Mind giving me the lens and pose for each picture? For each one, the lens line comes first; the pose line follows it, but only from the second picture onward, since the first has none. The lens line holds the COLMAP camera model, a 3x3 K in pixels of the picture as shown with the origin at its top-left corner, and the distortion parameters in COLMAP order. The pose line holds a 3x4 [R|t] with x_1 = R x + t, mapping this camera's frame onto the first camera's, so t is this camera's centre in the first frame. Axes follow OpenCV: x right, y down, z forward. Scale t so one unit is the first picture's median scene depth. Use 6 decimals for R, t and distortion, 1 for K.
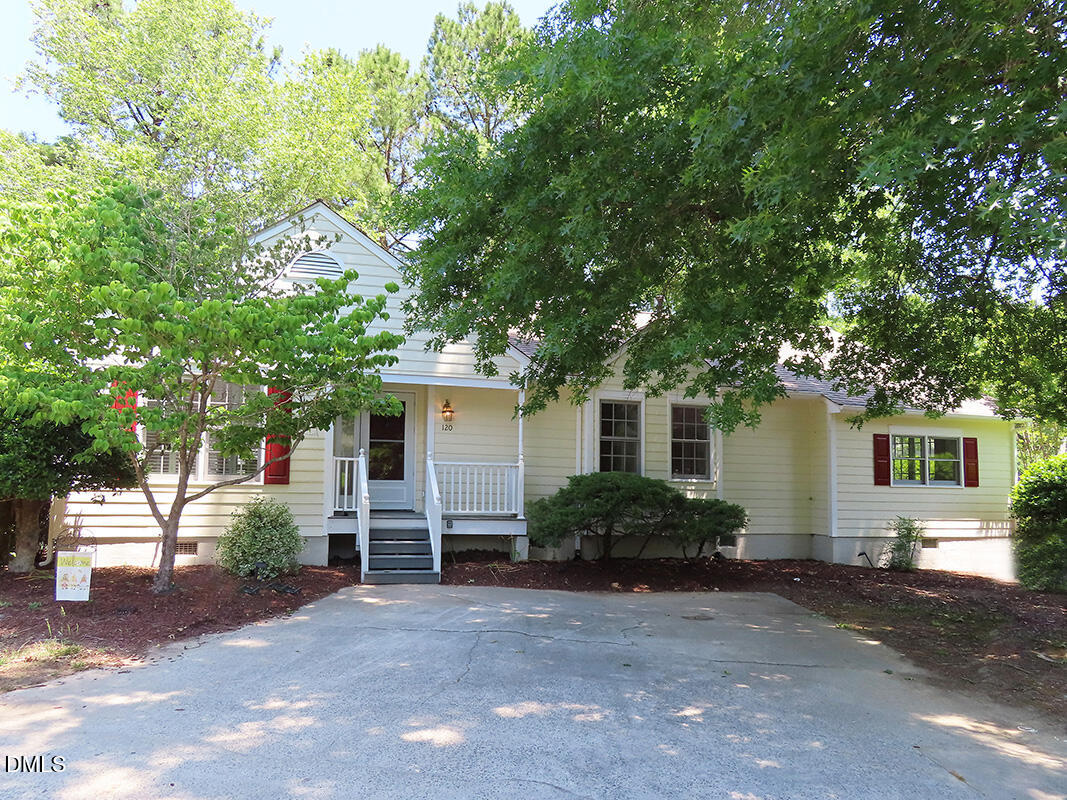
lens RADIAL K [[774.9, 0, 535.6], [0, 774.9, 414.9], [0, 0, 1]] dist [-0.004091, -0.002360]
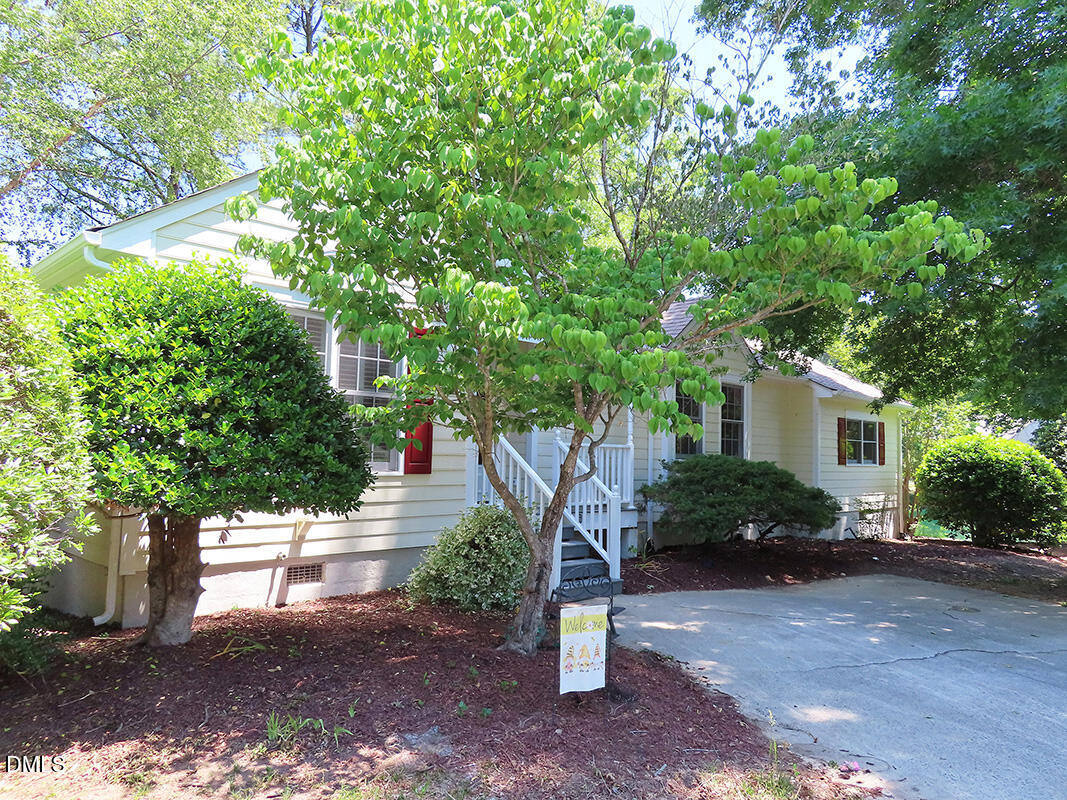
lens RADIAL K [[774.9, 0, 535.6], [0, 774.9, 414.9], [0, 0, 1]] dist [-0.004091, -0.002360]
pose [[0.877654, 0.023163, 0.478735, -0.578377], [-0.041614, 0.998742, 0.027966, 0.011150], [-0.477485, -0.044466, 0.877514, 0.325747]]
